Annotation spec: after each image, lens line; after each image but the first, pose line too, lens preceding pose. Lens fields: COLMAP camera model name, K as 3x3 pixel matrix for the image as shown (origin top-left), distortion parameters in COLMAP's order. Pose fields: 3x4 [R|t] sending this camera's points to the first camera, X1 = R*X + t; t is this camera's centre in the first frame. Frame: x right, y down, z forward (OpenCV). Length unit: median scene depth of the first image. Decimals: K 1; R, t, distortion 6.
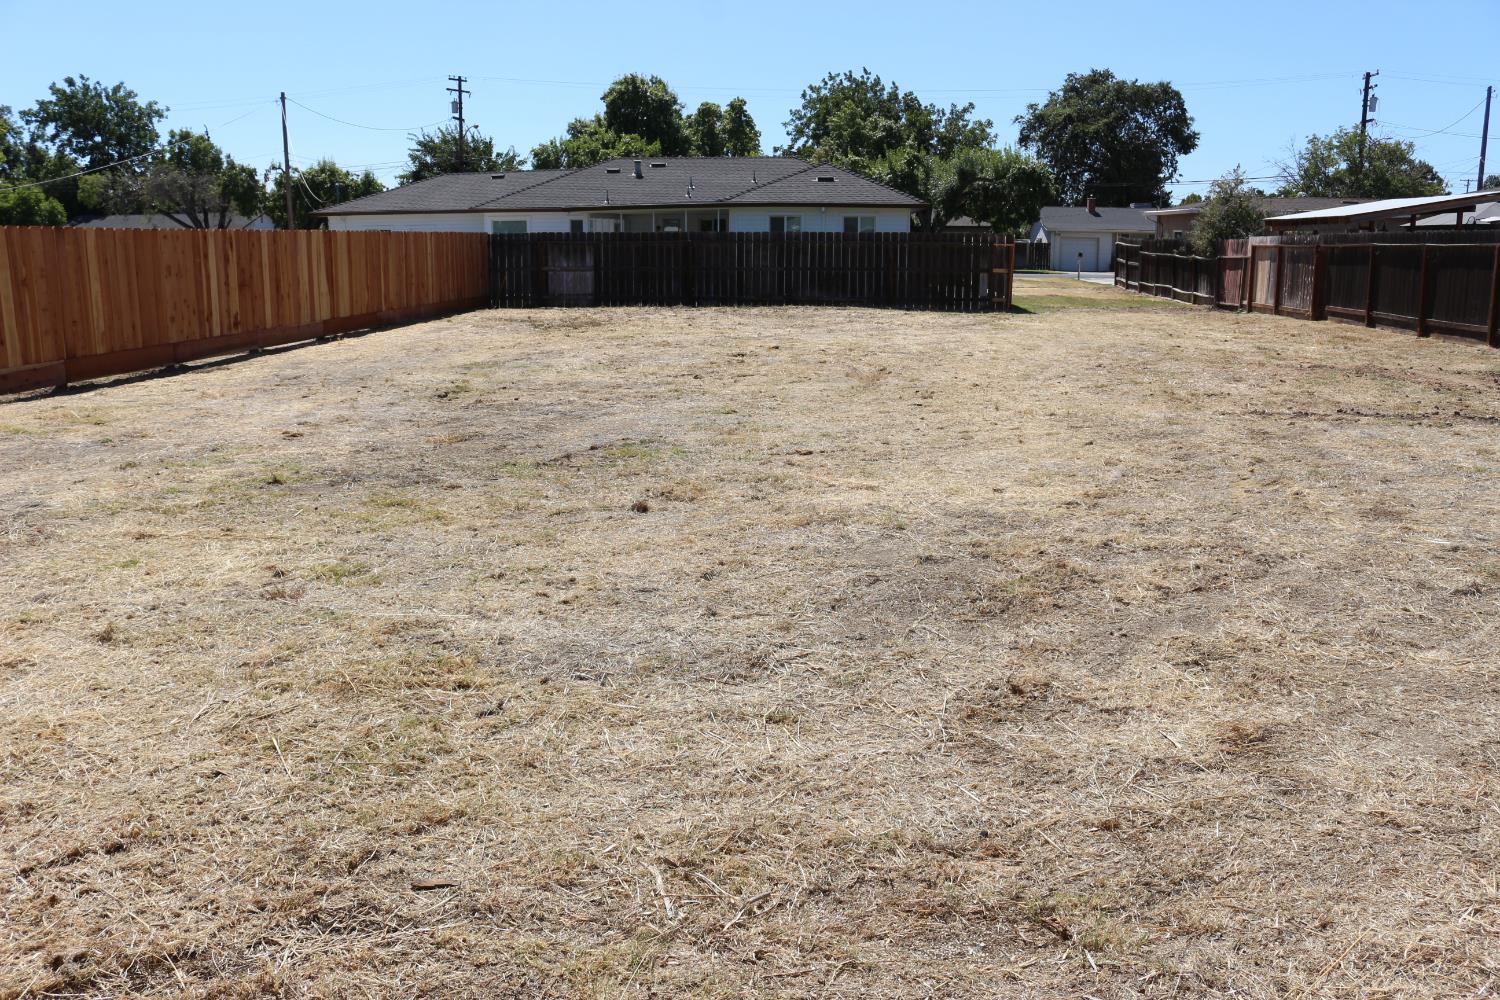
lens RADIAL K [[1280.9, 0, 720.7], [0, 1280.9, 492.9], [0, 0, 1]] dist [-0.168778, 0.153075]
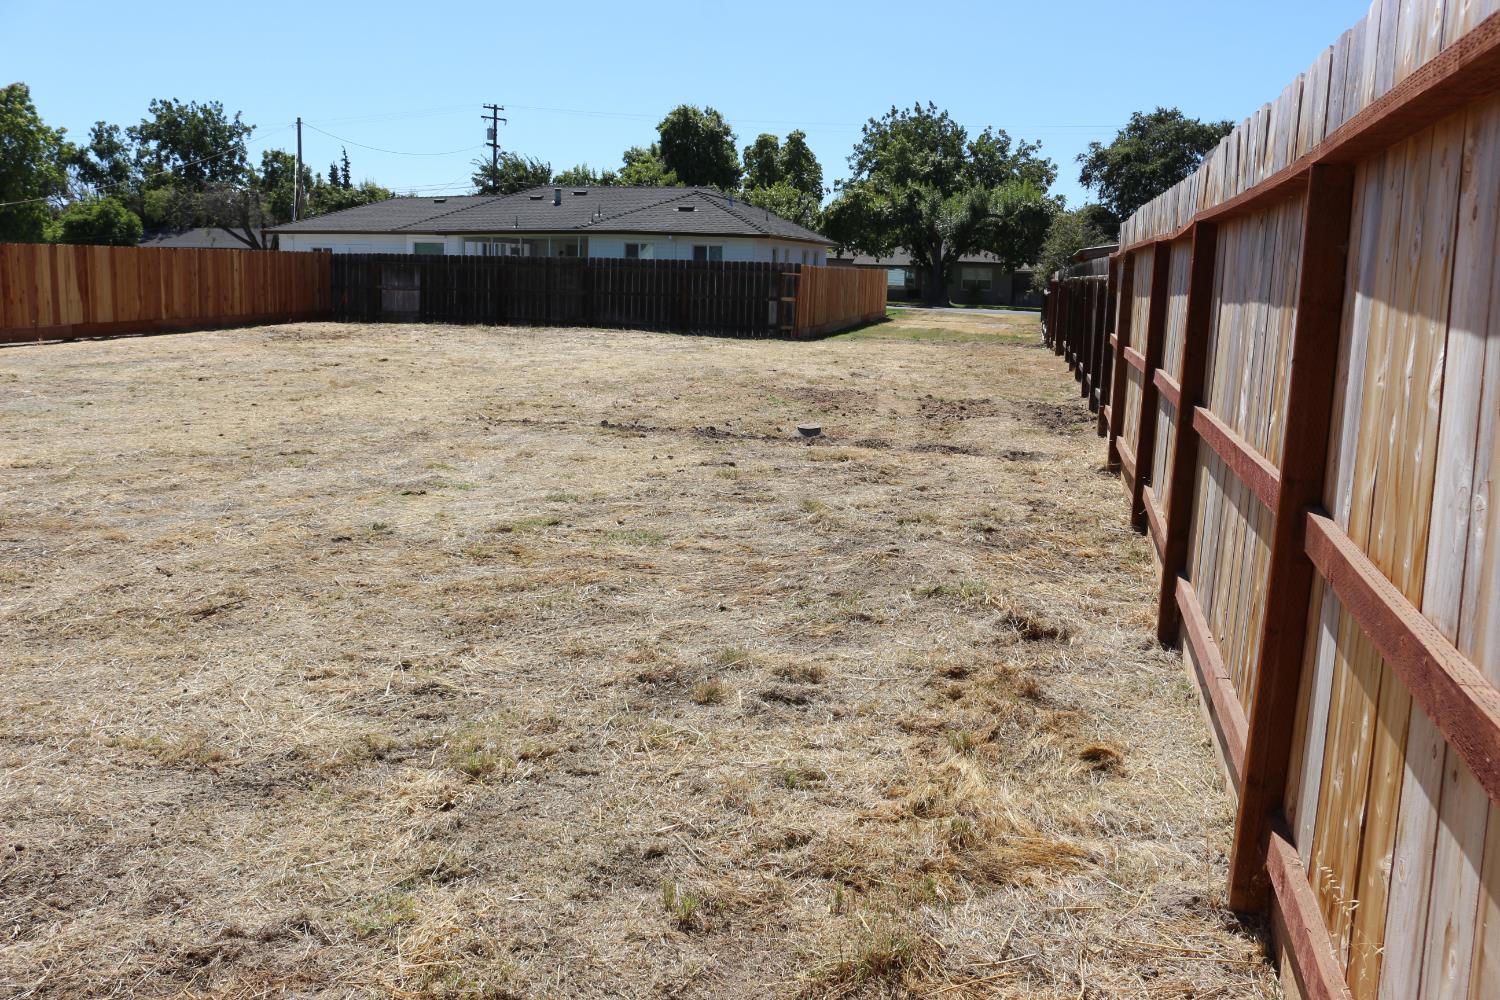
lens RADIAL K [[1280.9, 0, 720.7], [0, 1280.9, 492.9], [0, 0, 1]] dist [-0.168778, 0.153075]
pose [[0.991786, 0.050564, -0.117491, 0.123560], [-0.053284, 0.998377, -0.020128, 0.001892], [0.116282, 0.026223, 0.992870, -0.011101]]
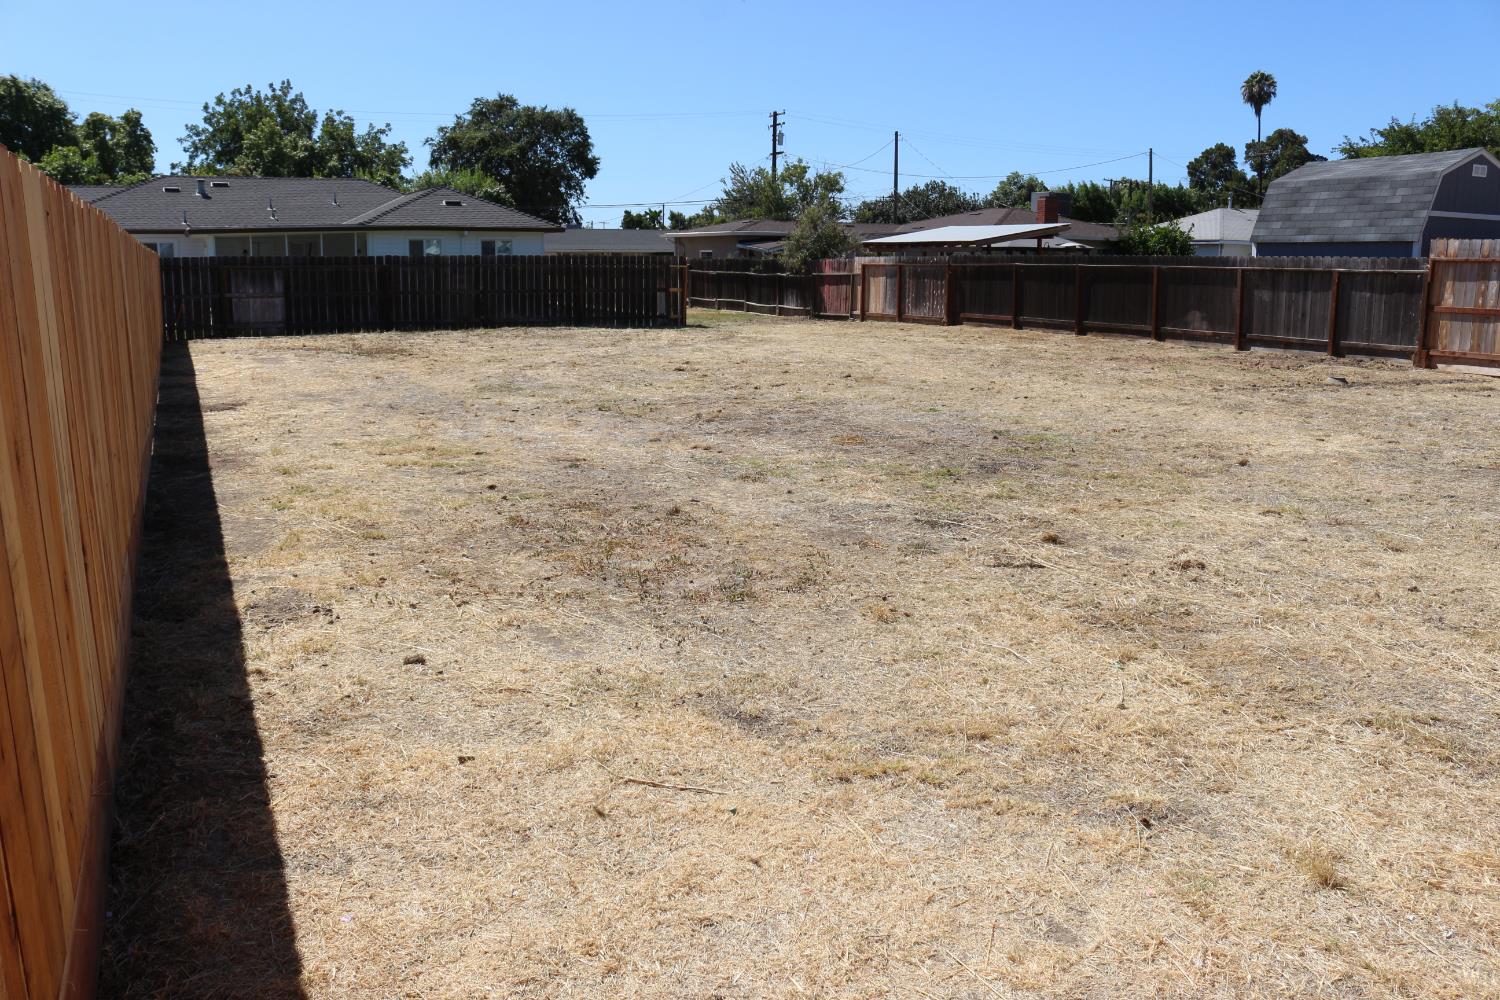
lens RADIAL K [[1276.8, 0, 750.0], [0, 1276.8, 500.0], [0, 0, 1]] dist [-0.140756, 0.124805]
pose [[0.852827, -0.090686, 0.514258, -0.128397], [0.095642, 0.995272, 0.016899, -0.002721], [-0.513359, 0.034773, 0.857469, 0.011323]]
